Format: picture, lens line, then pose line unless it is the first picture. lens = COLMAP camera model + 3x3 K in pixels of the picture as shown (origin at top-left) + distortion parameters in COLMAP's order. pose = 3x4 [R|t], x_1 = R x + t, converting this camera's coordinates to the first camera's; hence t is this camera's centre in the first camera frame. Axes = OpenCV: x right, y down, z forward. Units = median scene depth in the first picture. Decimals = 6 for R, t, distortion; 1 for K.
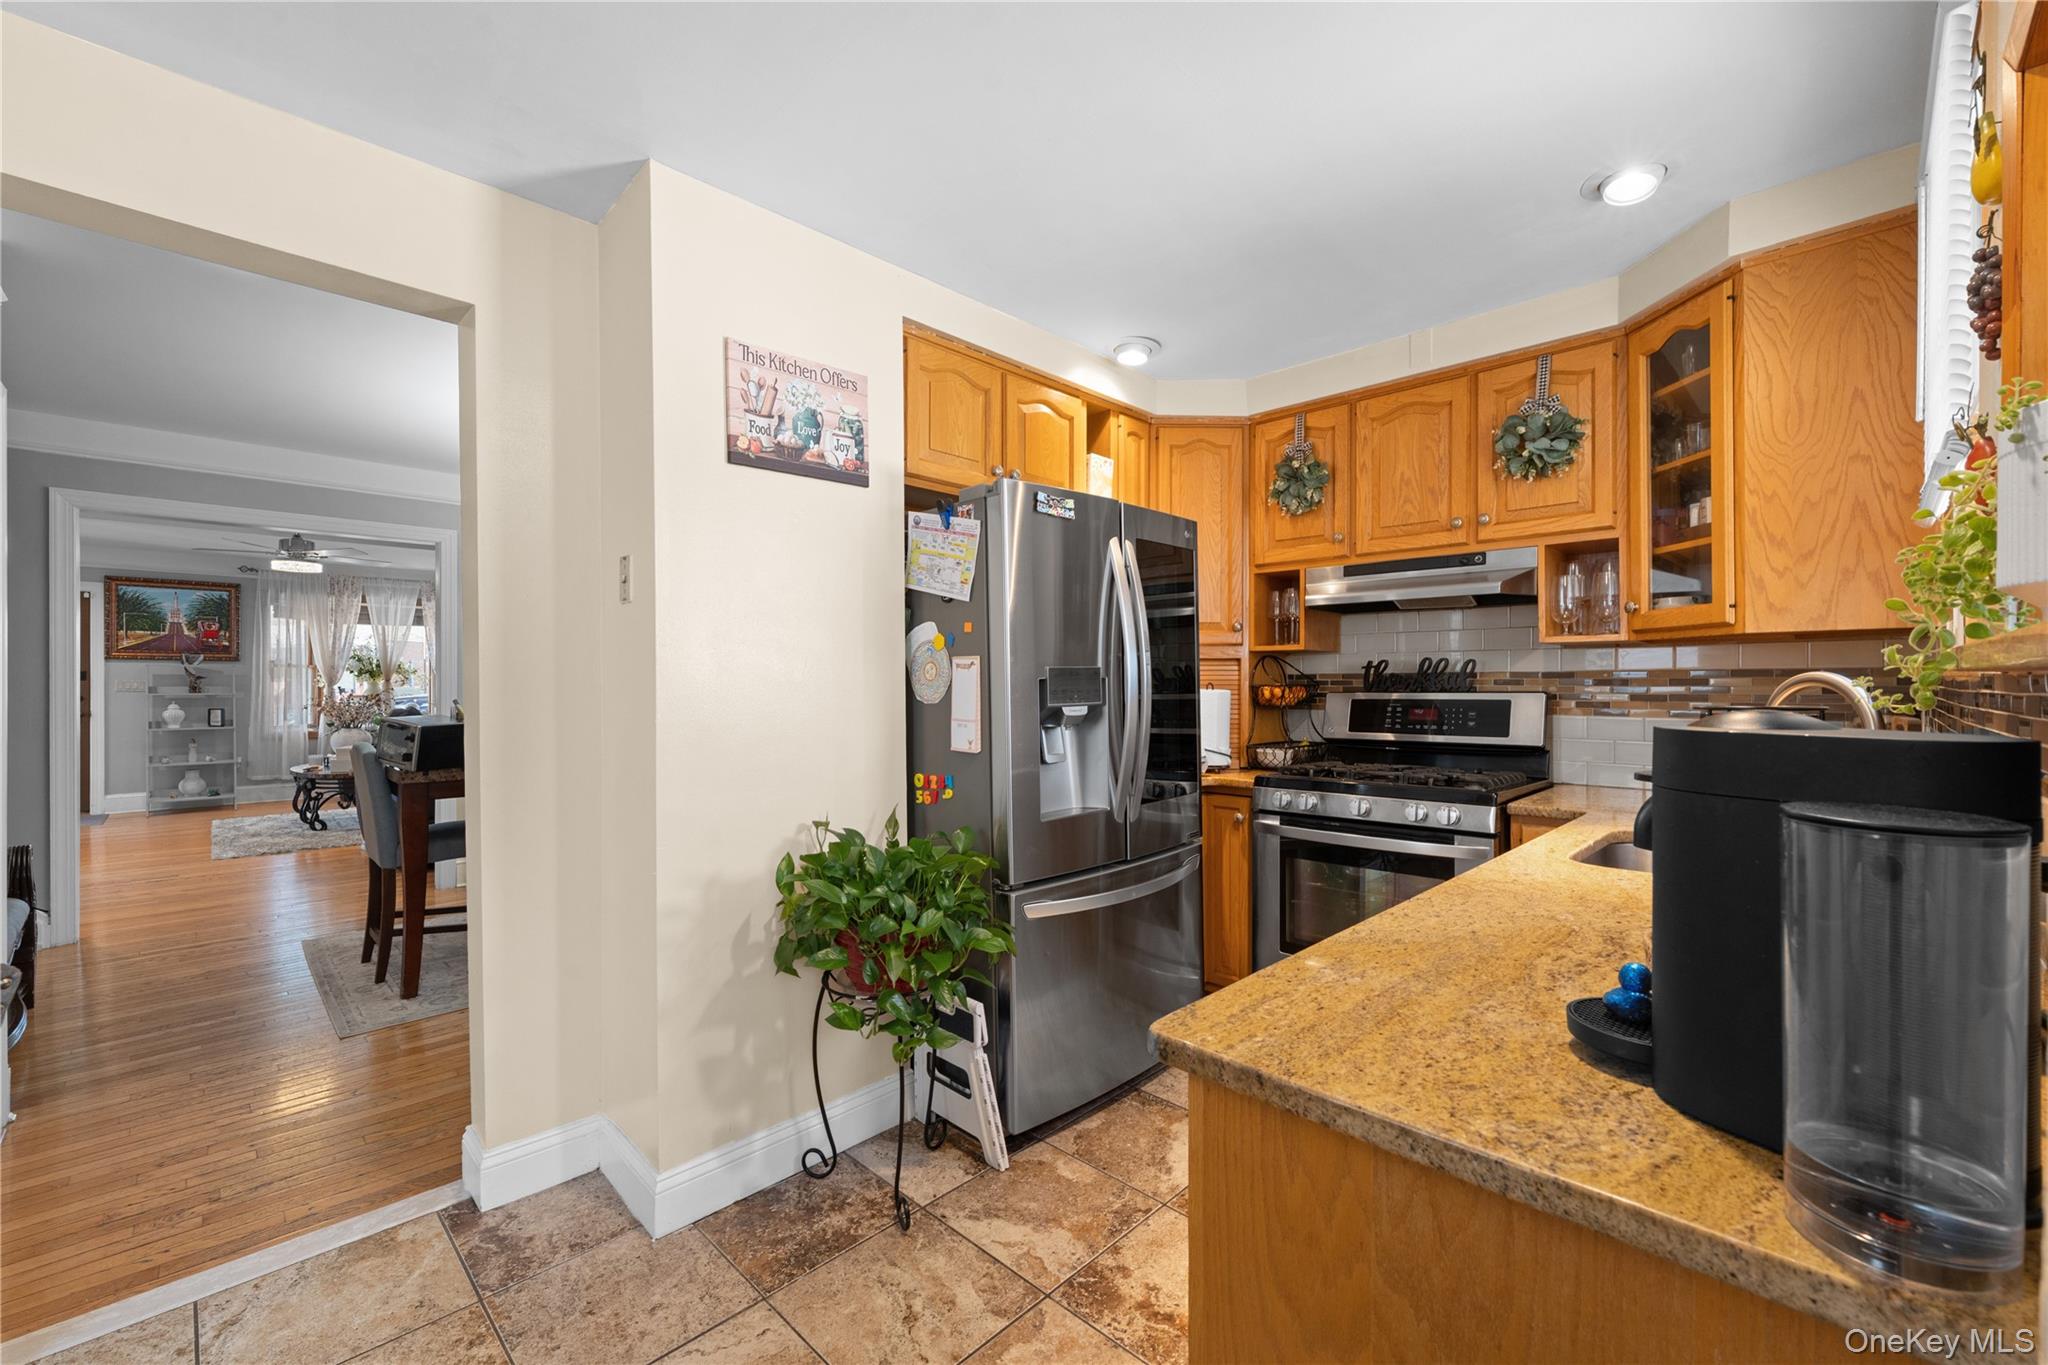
lens RADIAL K [[837.7, 0, 1020.0], [0, 837.7, 679.1], [0, 0, 1]] dist [0.000206, -0.000232]
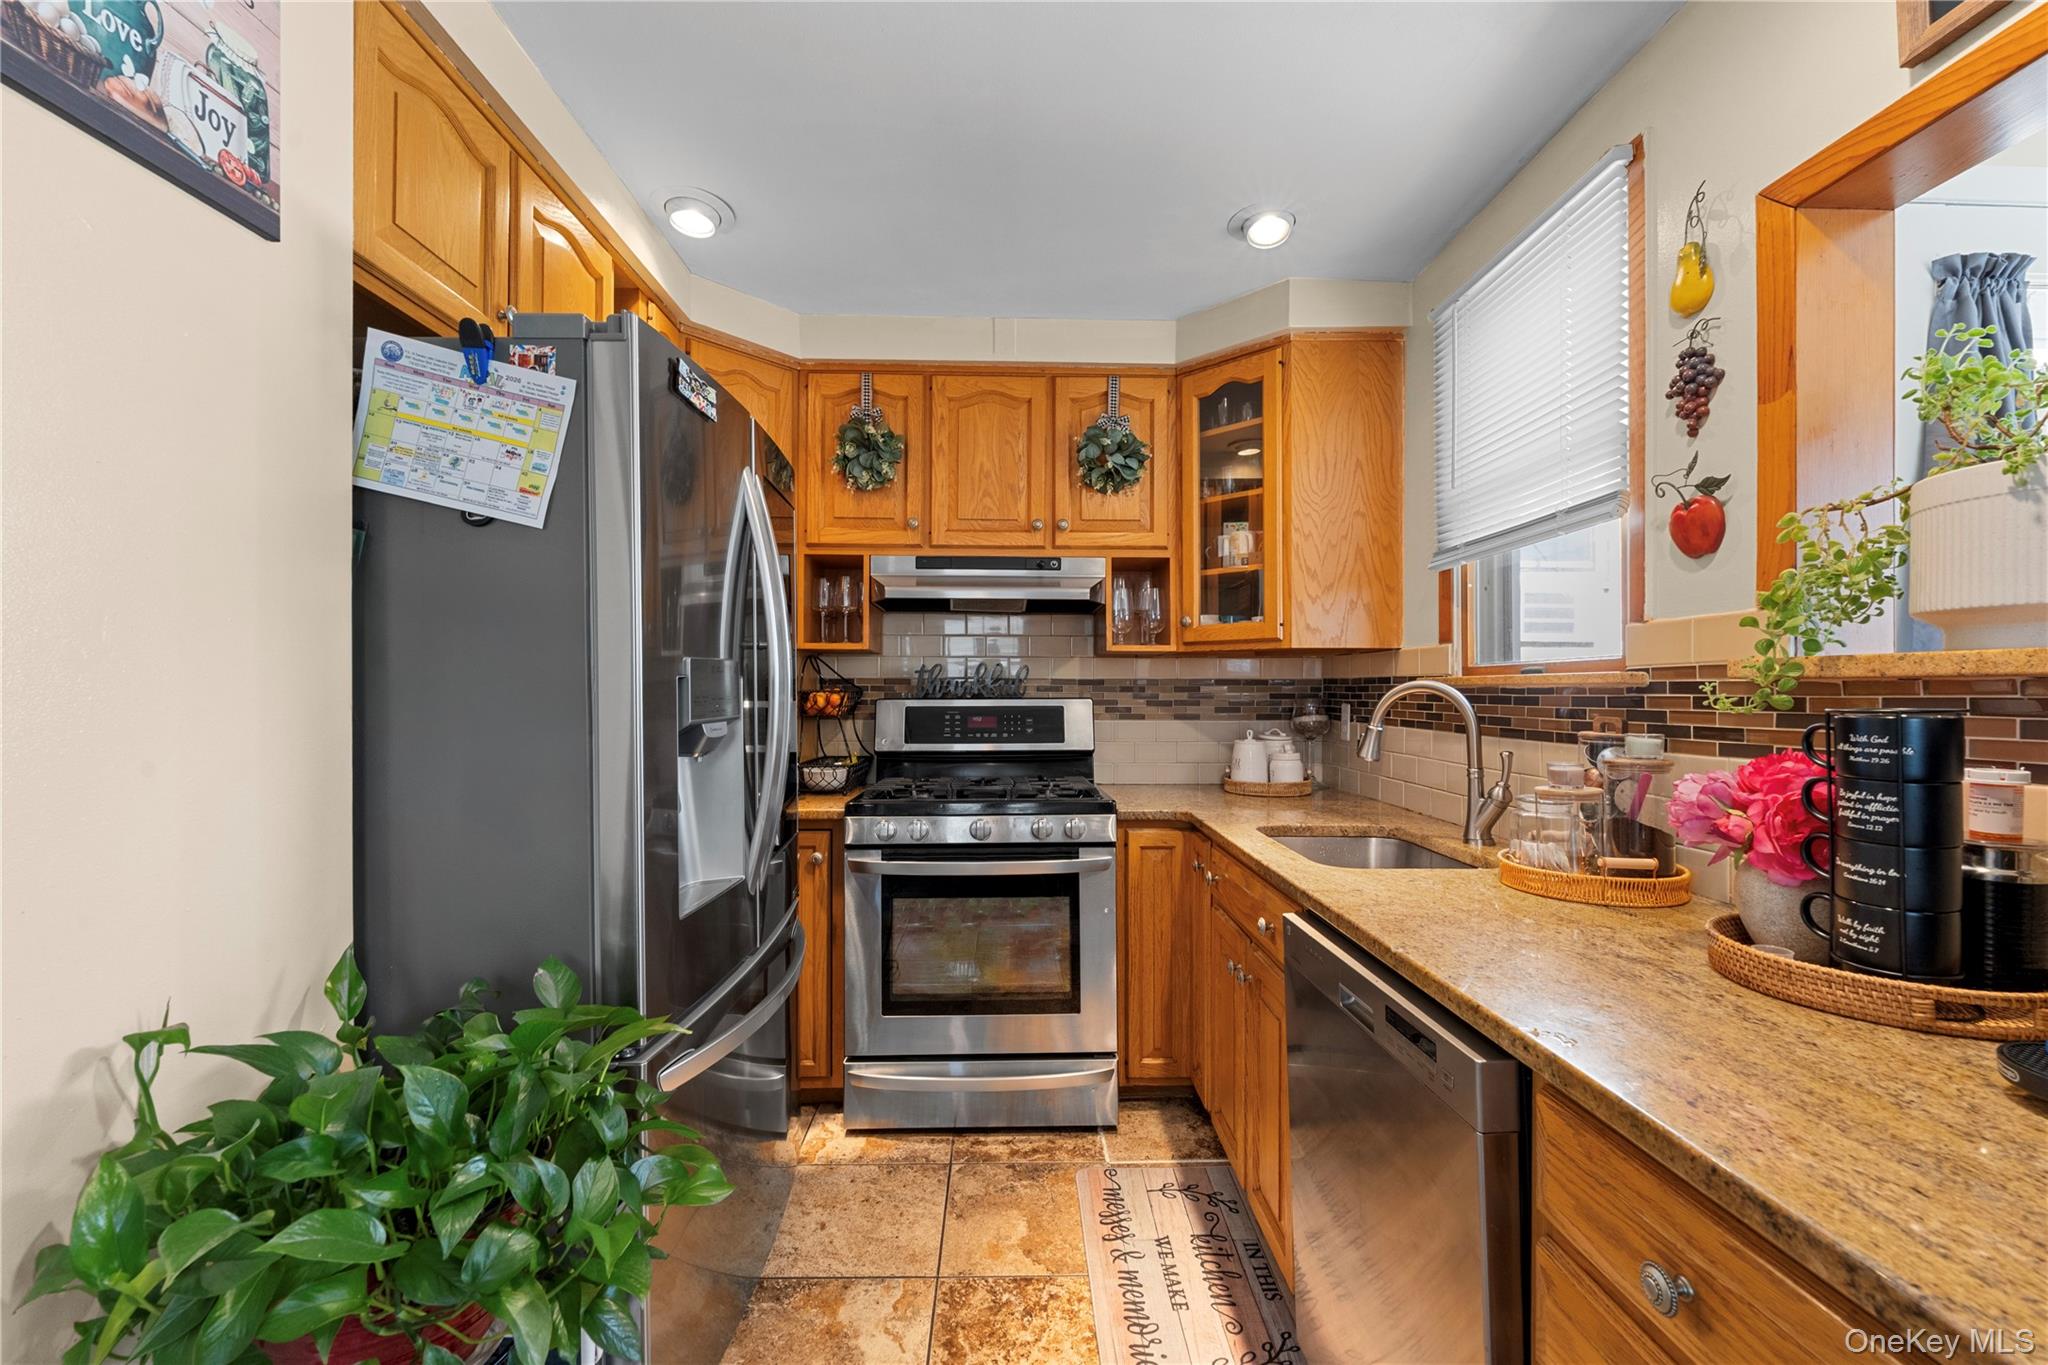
lens RADIAL K [[835.5, 0, 1031.6], [0, 835.5, 686.0], [0, 0, 1]] dist [-0.001213, -0.000183]
pose [[0.696308, 0.008649, 0.717691, -0.187531], [-0.007787, 0.999960, -0.004496, 0.005657], [-0.717701, -0.002458, 0.696347, 0.345182]]
